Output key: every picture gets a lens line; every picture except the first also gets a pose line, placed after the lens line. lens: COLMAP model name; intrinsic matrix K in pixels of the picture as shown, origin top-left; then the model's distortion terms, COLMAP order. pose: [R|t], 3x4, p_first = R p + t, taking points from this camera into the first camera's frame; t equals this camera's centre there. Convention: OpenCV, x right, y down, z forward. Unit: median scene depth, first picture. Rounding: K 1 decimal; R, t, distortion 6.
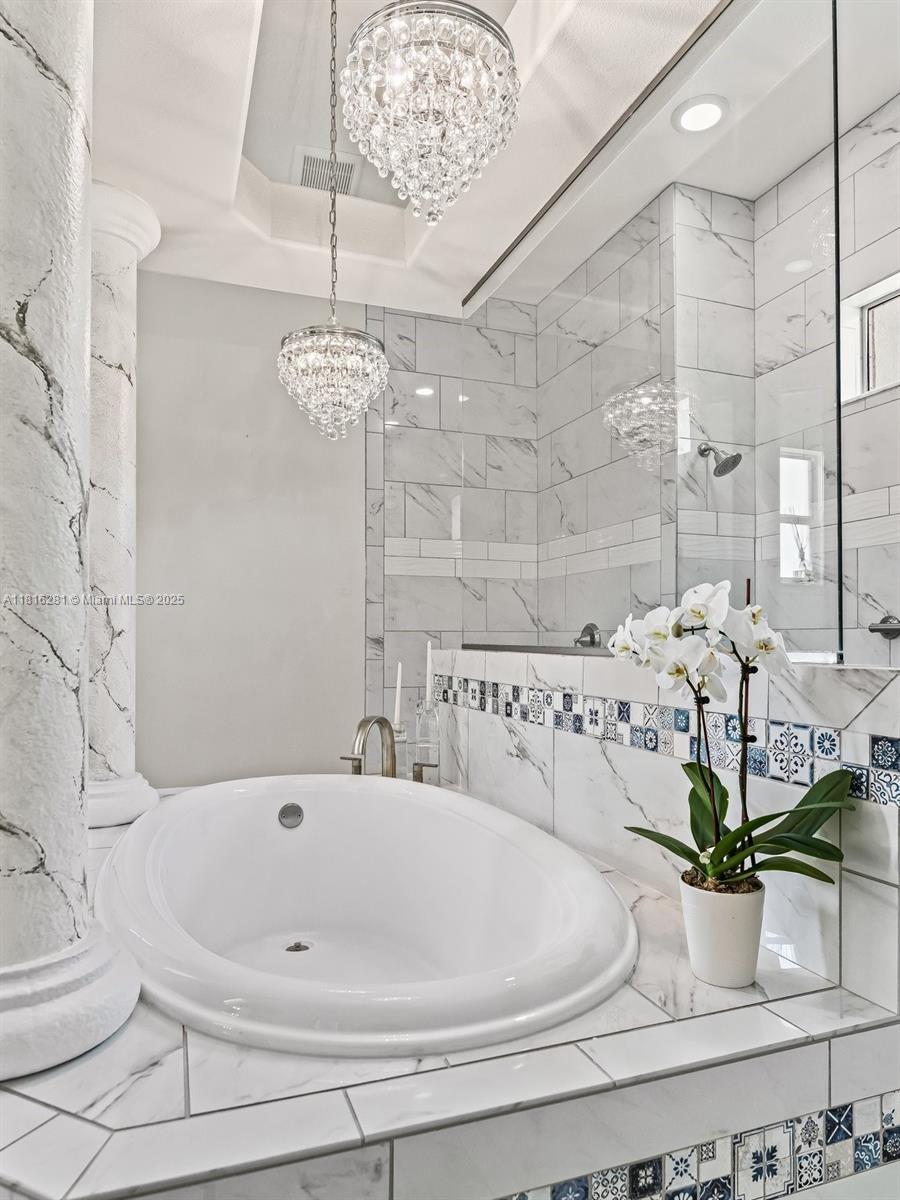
lens RADIAL K [[751.8, 0, 438.0], [0, 751.8, 627.4], [0, 0, 1]] dist [-0.003281, -0.005425]
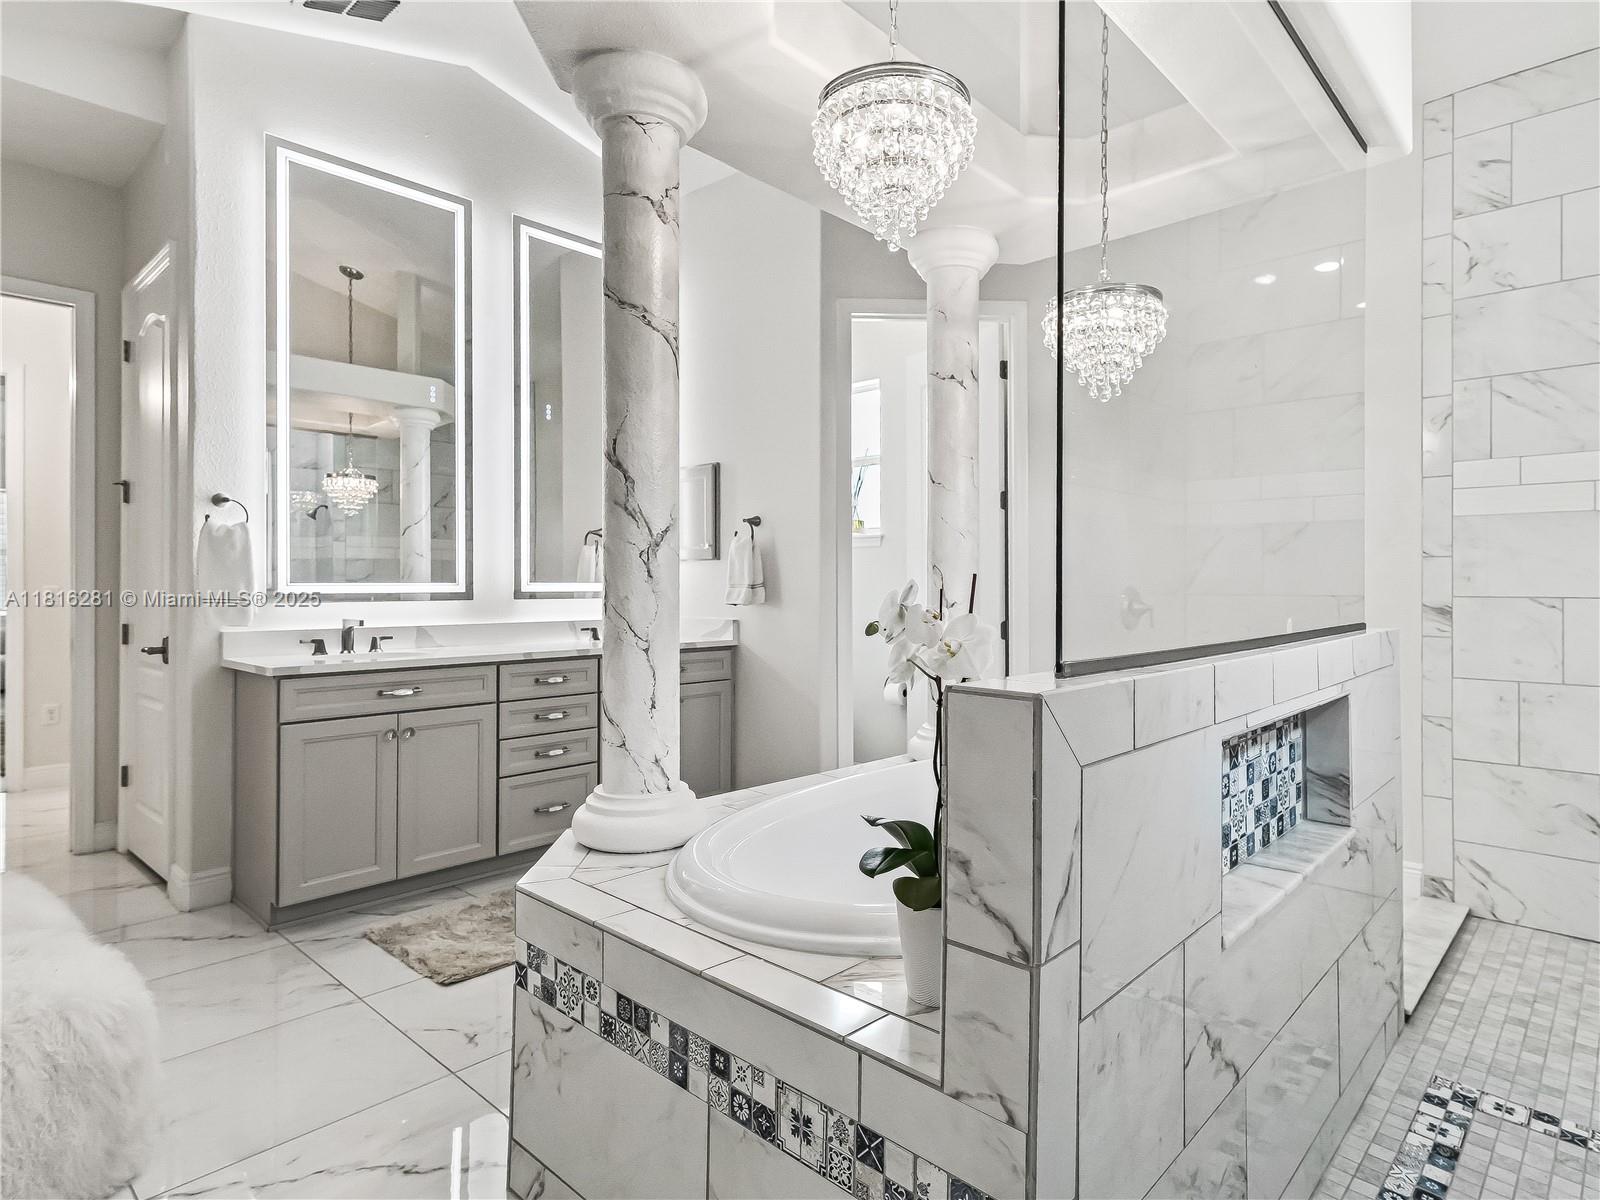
lens RADIAL K [[881.8, 0, 849.9], [0, 881.8, 581.5], [0, 0, 1]] dist [0.017170, -0.003725]
pose [[0.474664, -0.007854, -0.880132, 1.571532], [0.014860, 0.999889, -0.000909, -0.067603], [0.880041, -0.012648, 0.474728, 0.453004]]
